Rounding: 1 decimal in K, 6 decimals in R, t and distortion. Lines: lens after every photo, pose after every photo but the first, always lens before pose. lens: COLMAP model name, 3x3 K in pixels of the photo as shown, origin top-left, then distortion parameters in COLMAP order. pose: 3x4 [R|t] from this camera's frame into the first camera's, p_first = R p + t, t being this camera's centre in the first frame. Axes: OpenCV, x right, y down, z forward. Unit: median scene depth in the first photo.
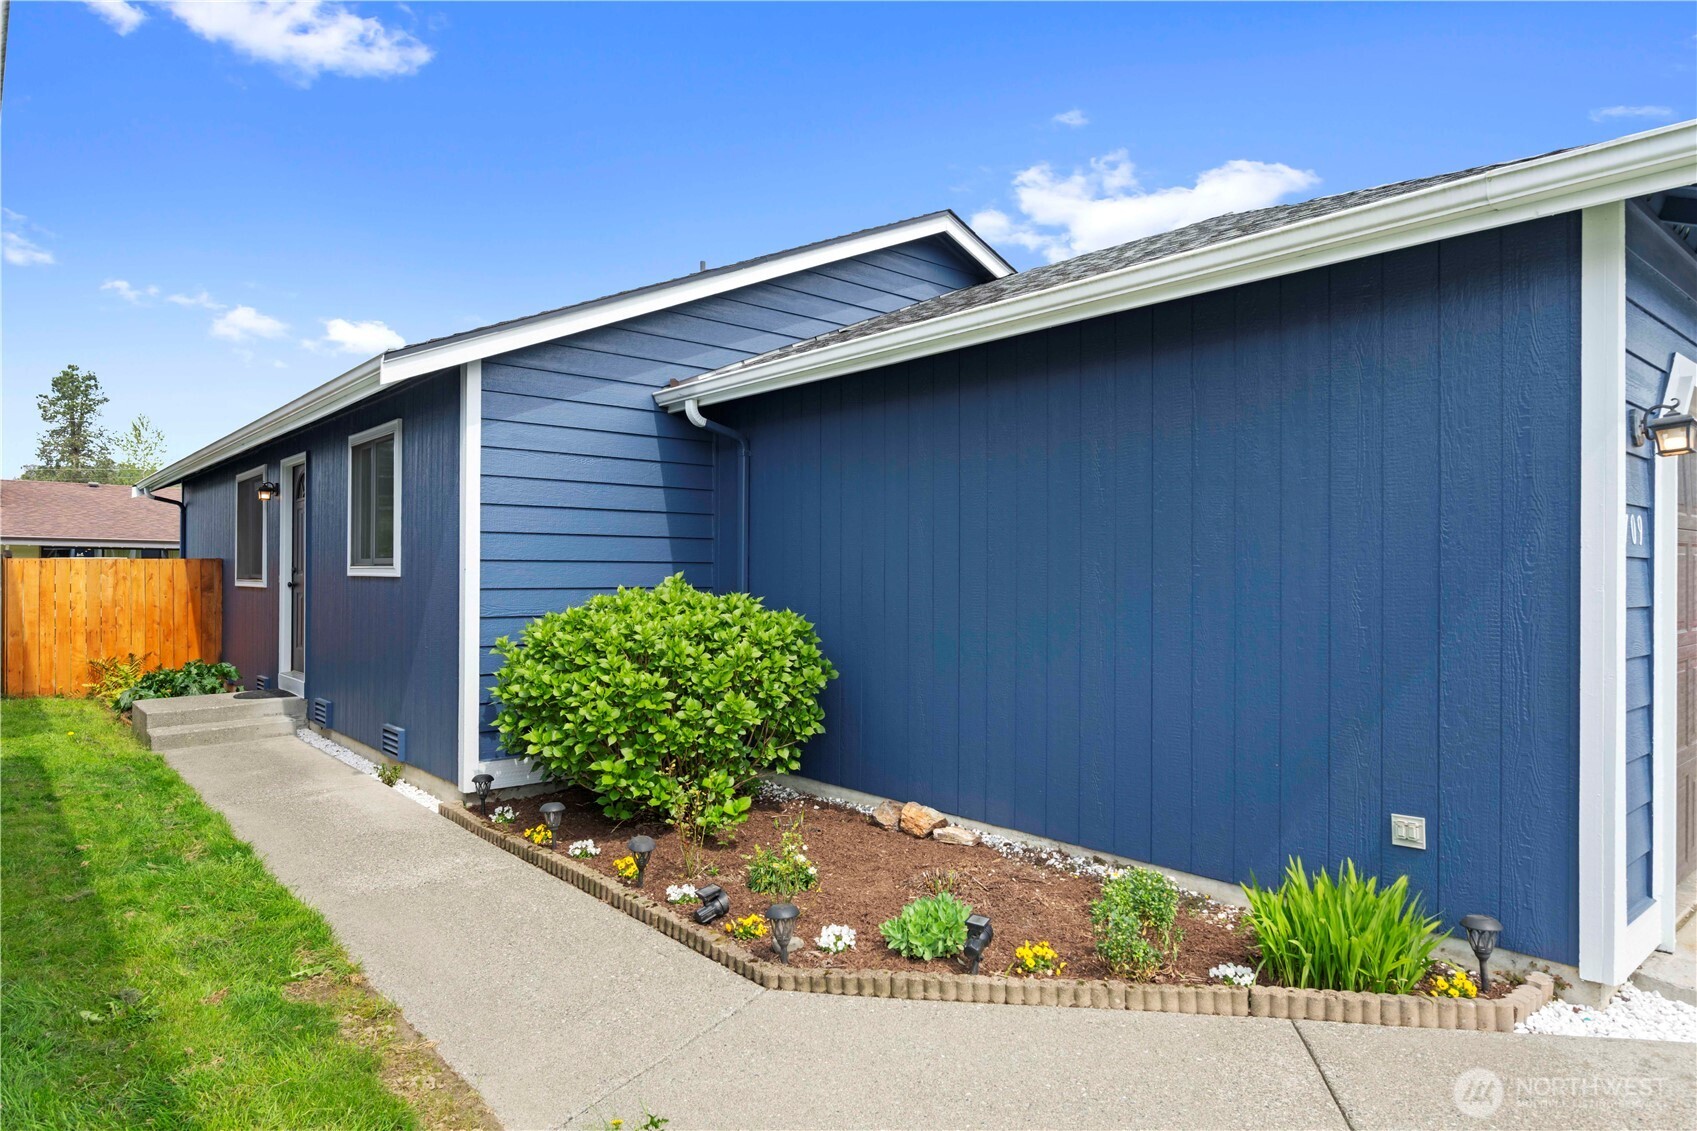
lens RADIAL K [[1003.6, 0, 841.3], [0, 1003.6, 566.8], [0, 0, 1]] dist [-0.004049, -0.000936]
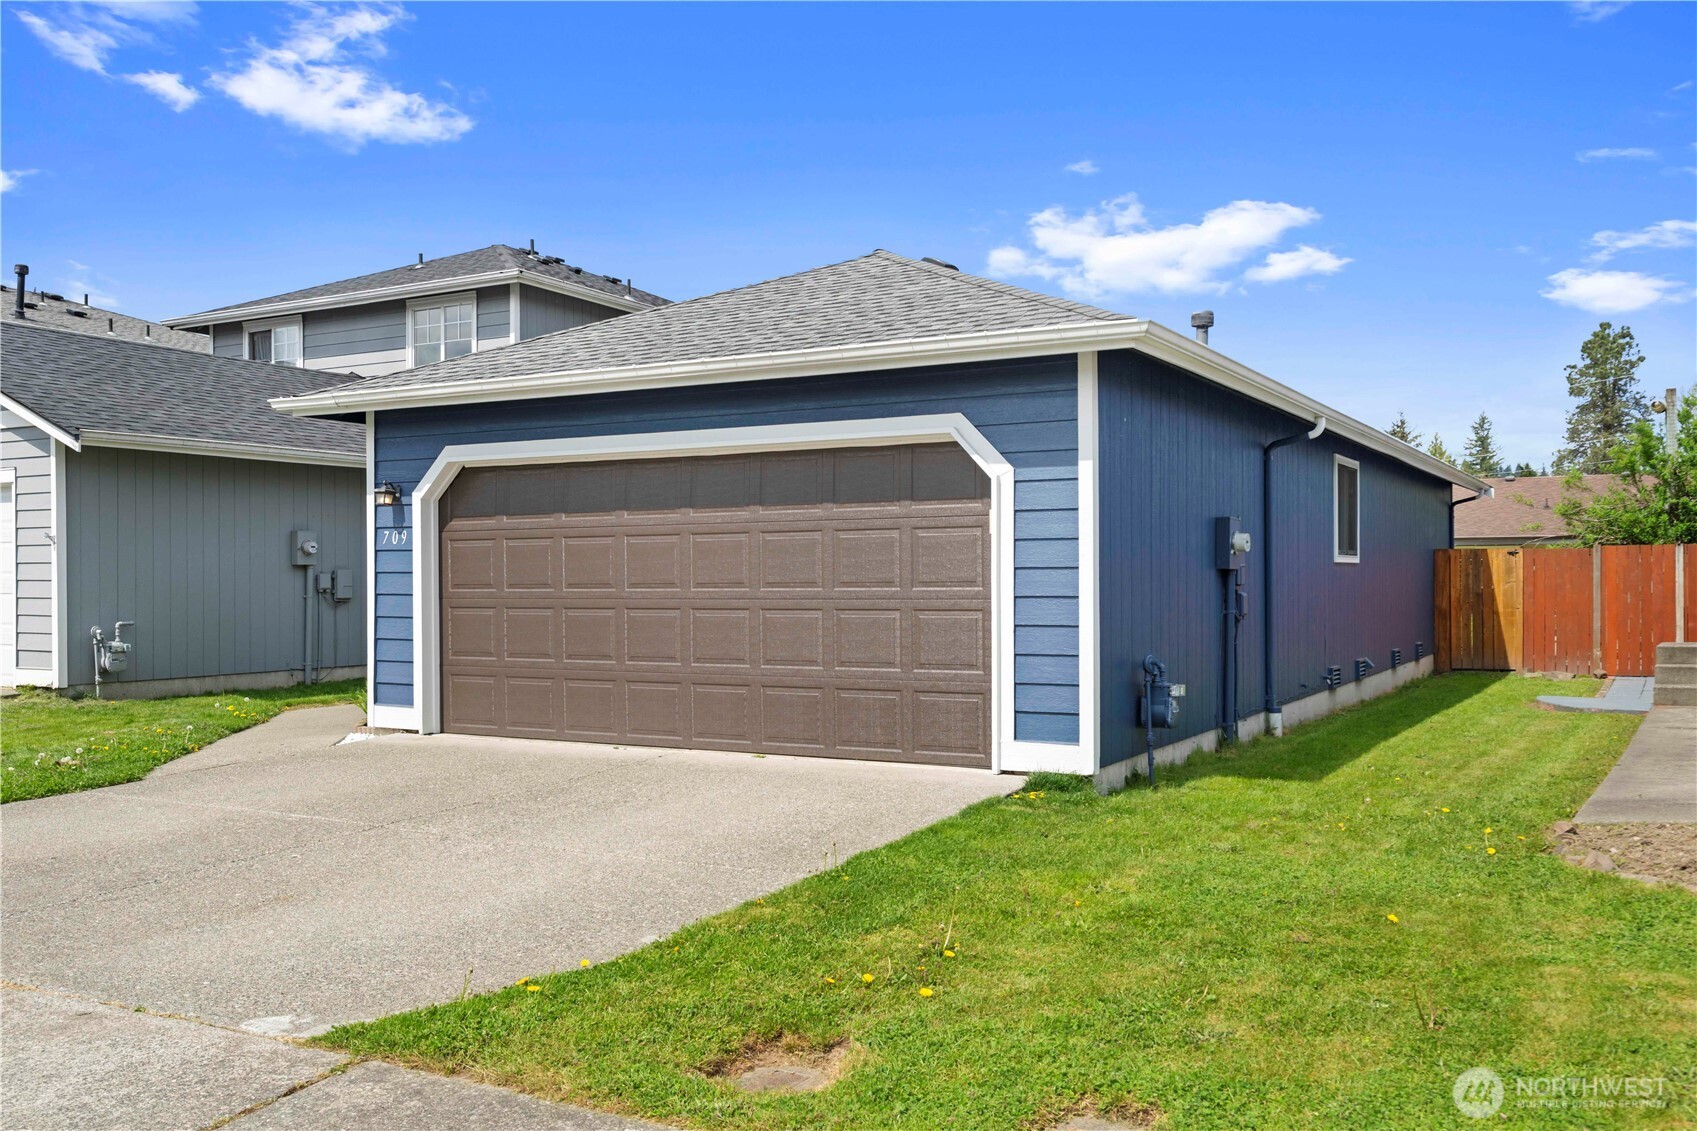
lens RADIAL K [[1419.6, 0, 850.2], [0, 1419.6, 591.9], [0, 0, 1]] dist [0.211105, -0.438716]
pose [[0.326141, 0.004940, -0.945308, 2.154079], [0.008587, 0.999930, 0.008188, 0.035023], [0.945282, -0.010787, 0.326075, 0.460766]]
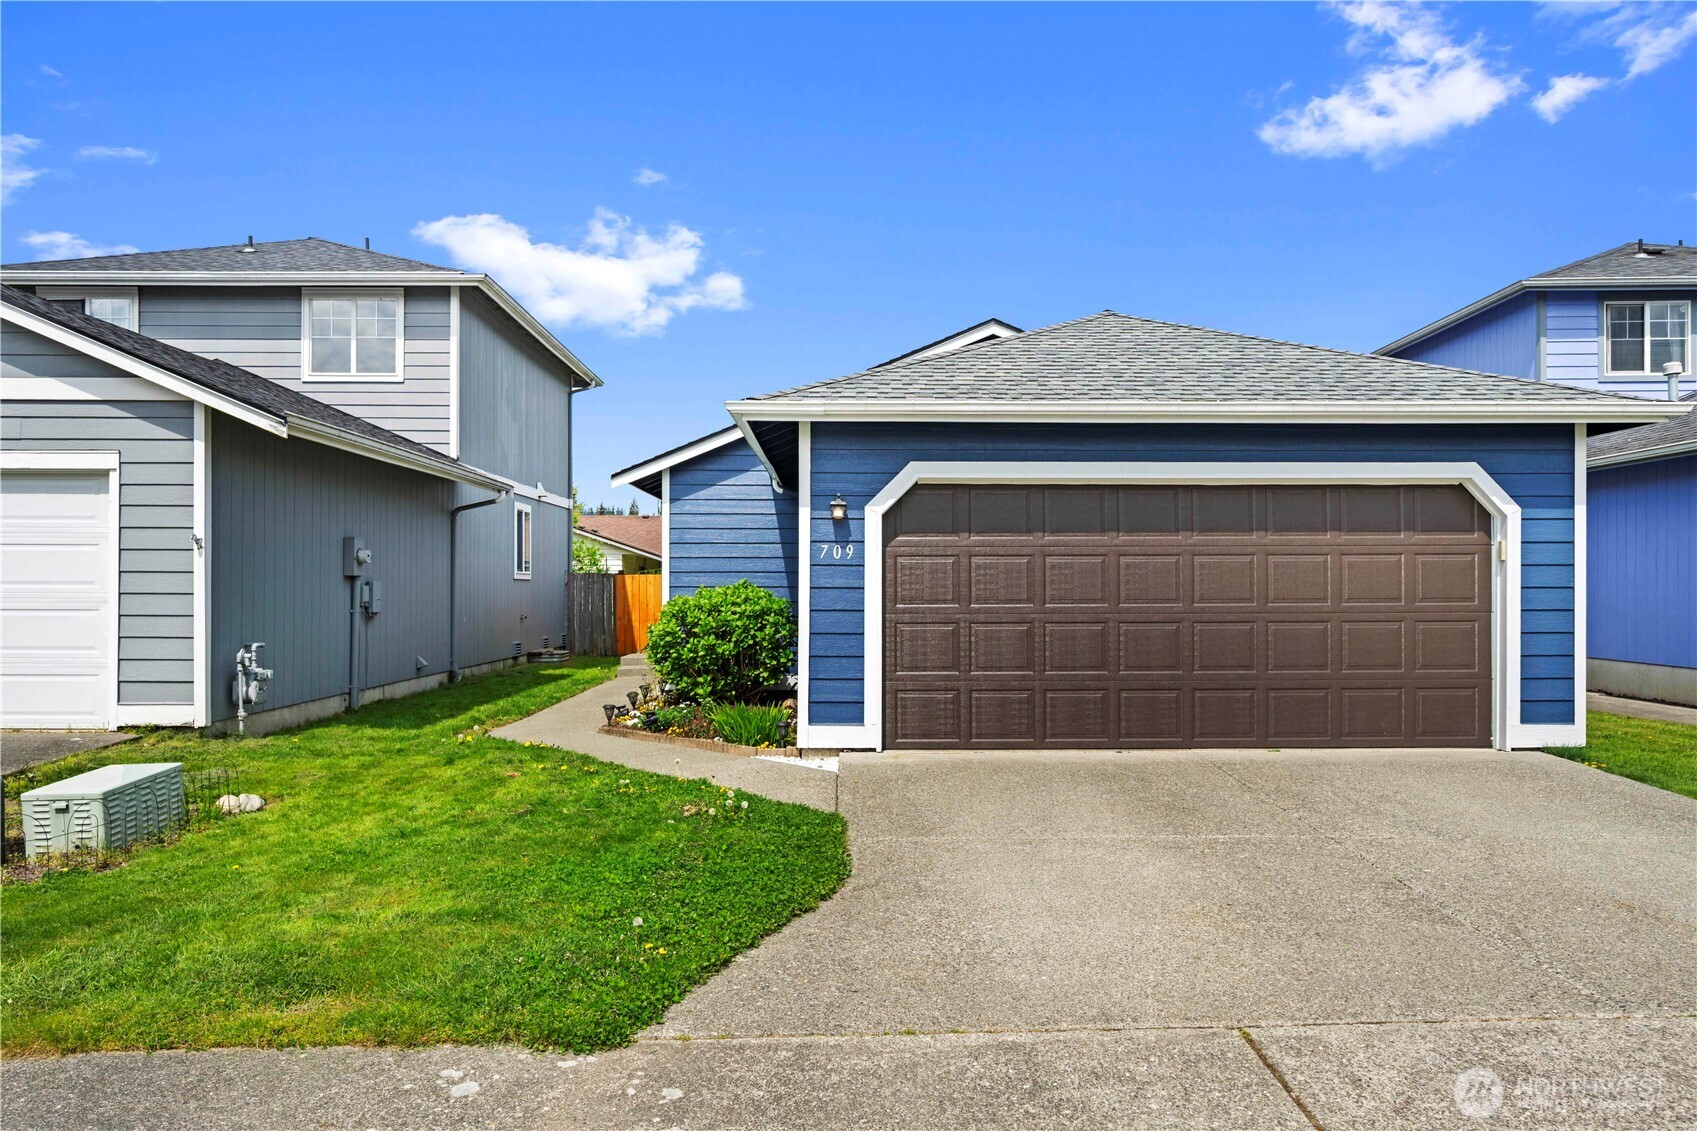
lens RADIAL K [[1228.1, 0, 848.5], [0, 1228.1, 565.5], [0, 0, 1]] dist [0.007856, 0.001345]
pose [[0.763891, -0.013863, -0.645196, 1.311038], [0.004809, 0.999864, -0.015791, 0.018910], [0.645327, 0.008960, 0.763854, -0.542561]]
